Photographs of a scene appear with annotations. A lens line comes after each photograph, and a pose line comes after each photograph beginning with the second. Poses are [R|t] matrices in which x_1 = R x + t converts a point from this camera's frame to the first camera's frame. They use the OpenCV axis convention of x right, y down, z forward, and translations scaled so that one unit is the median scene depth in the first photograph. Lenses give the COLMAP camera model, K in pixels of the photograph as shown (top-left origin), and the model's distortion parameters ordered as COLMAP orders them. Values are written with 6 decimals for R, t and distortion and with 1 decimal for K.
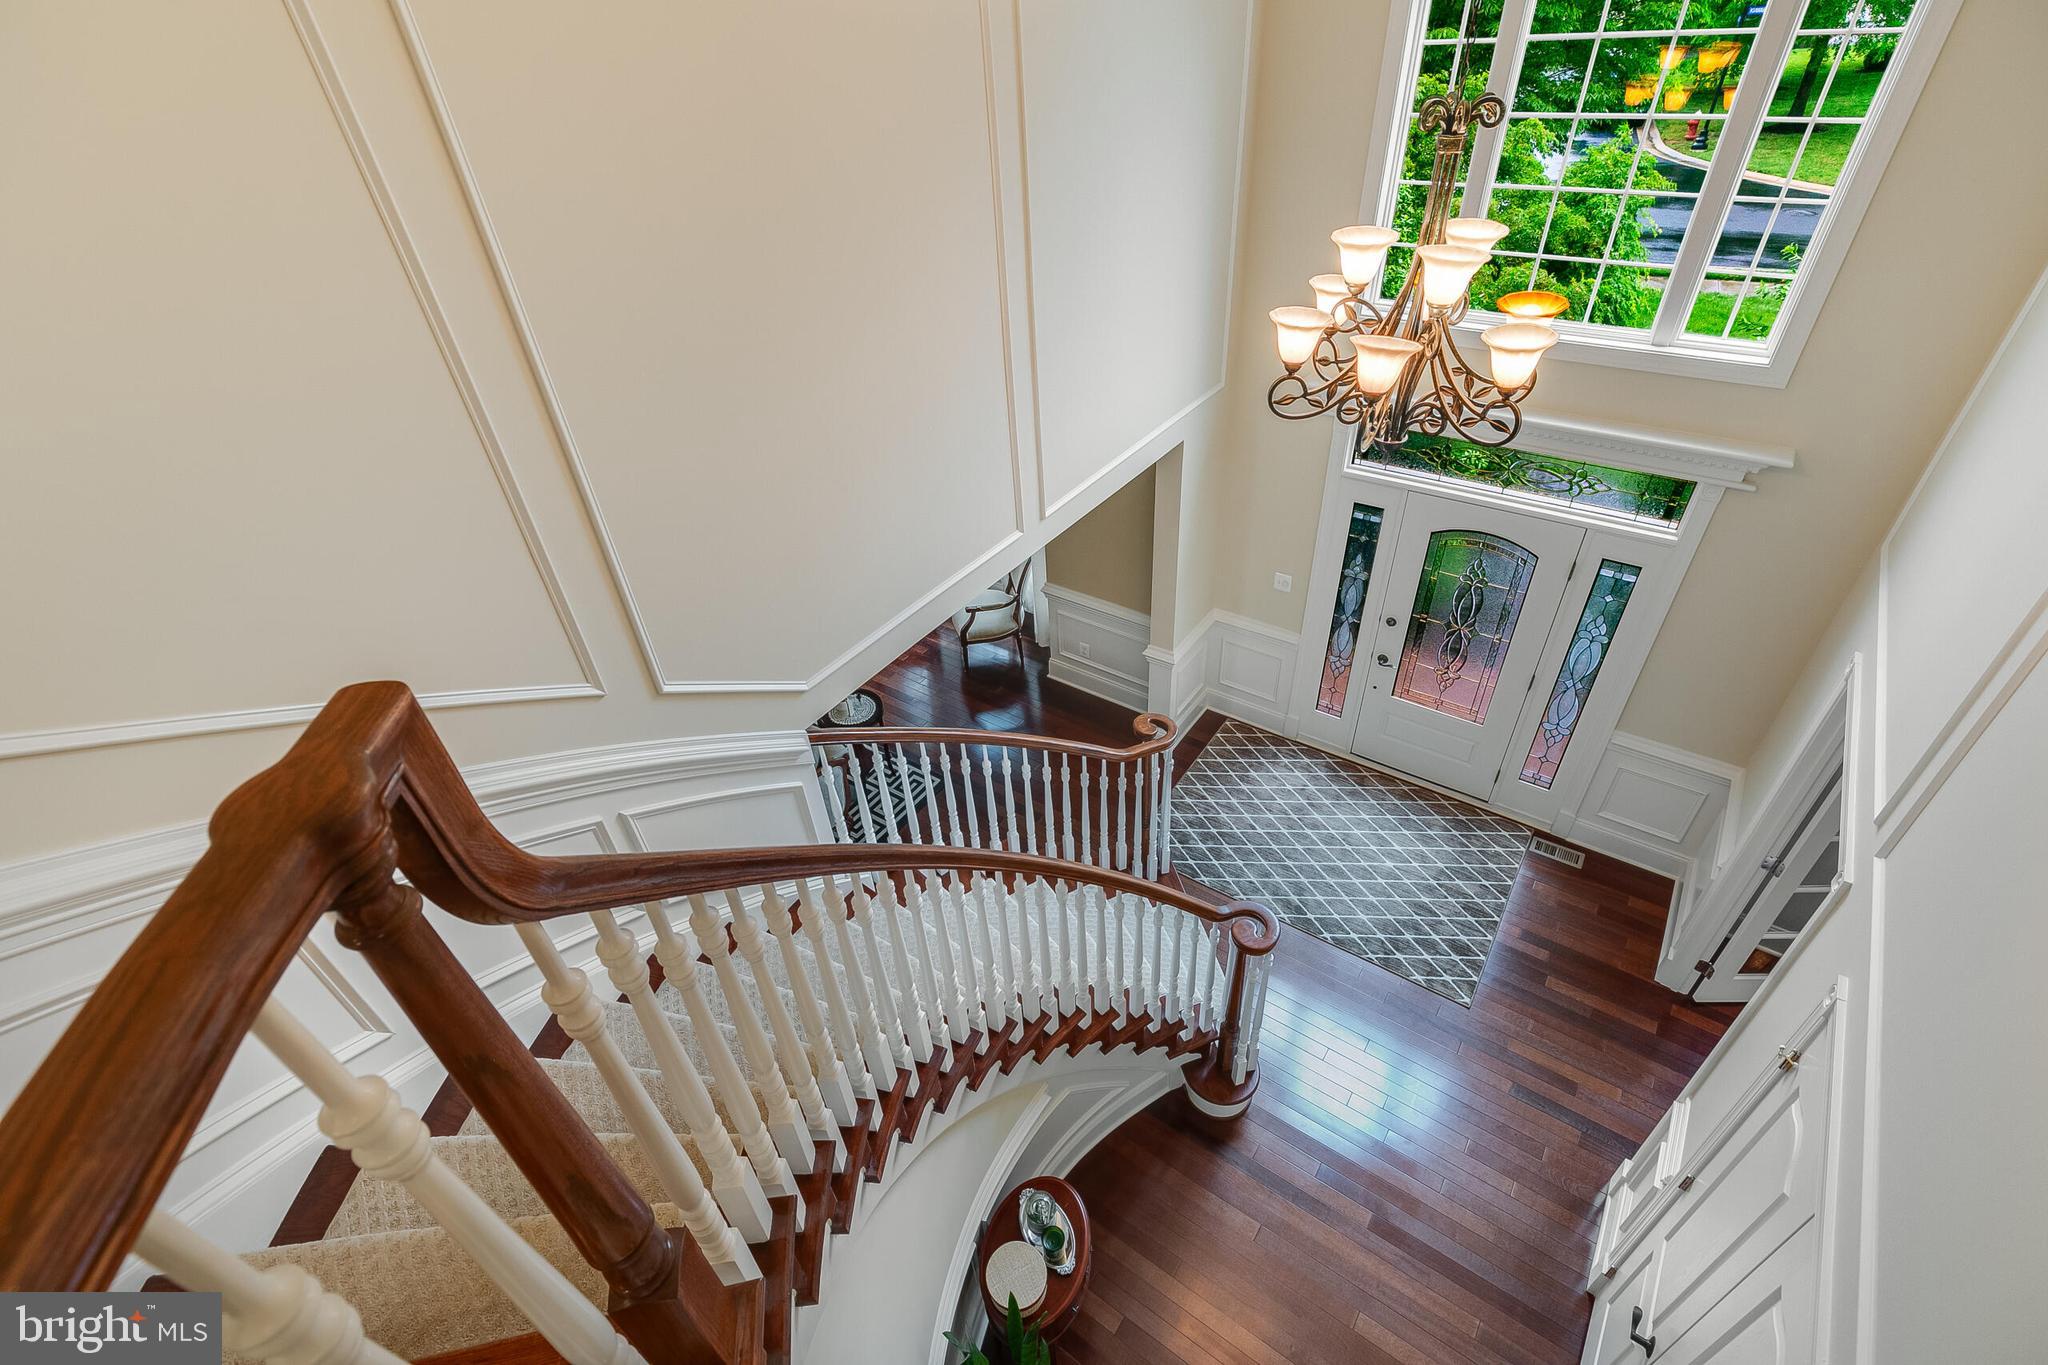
lens RADIAL K [[918.2, 0, 1020.8], [0, 918.2, 682.6], [0, 0, 1]] dist [0.005788, -0.002931]
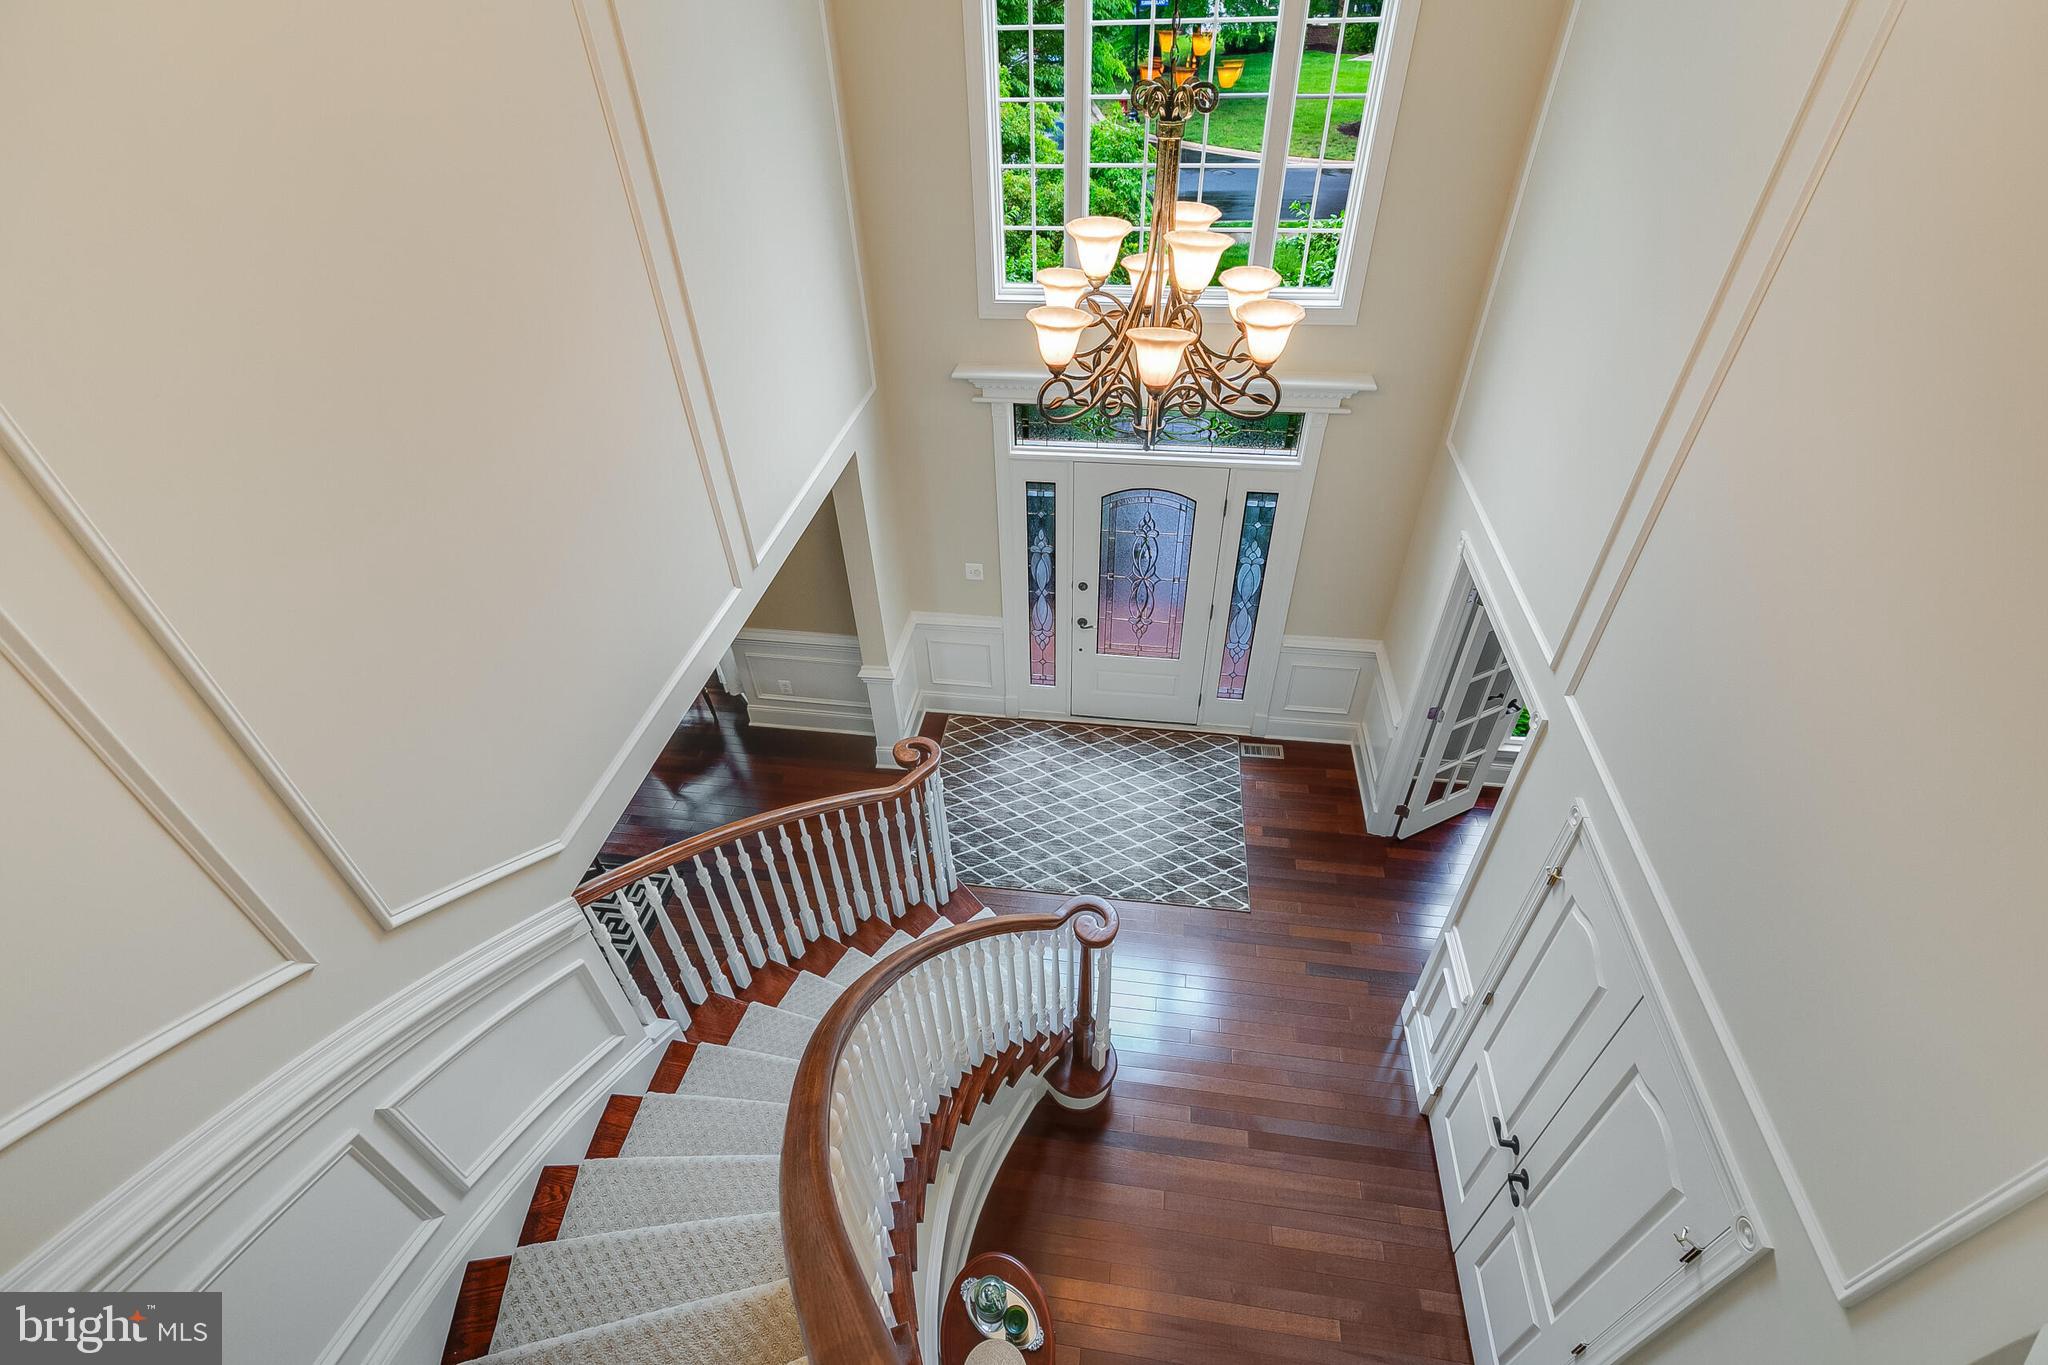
lens RADIAL K [[918.2, 0, 1026.1], [0, 918.2, 683.8], [0, 0, 1]] dist [0.005788, -0.002931]
pose [[0.887544, -0.264755, 0.377056, -0.093696], [0.260595, 0.963387, 0.063049, -0.049776], [-0.379943, 0.042300, 0.924042, 0.073413]]
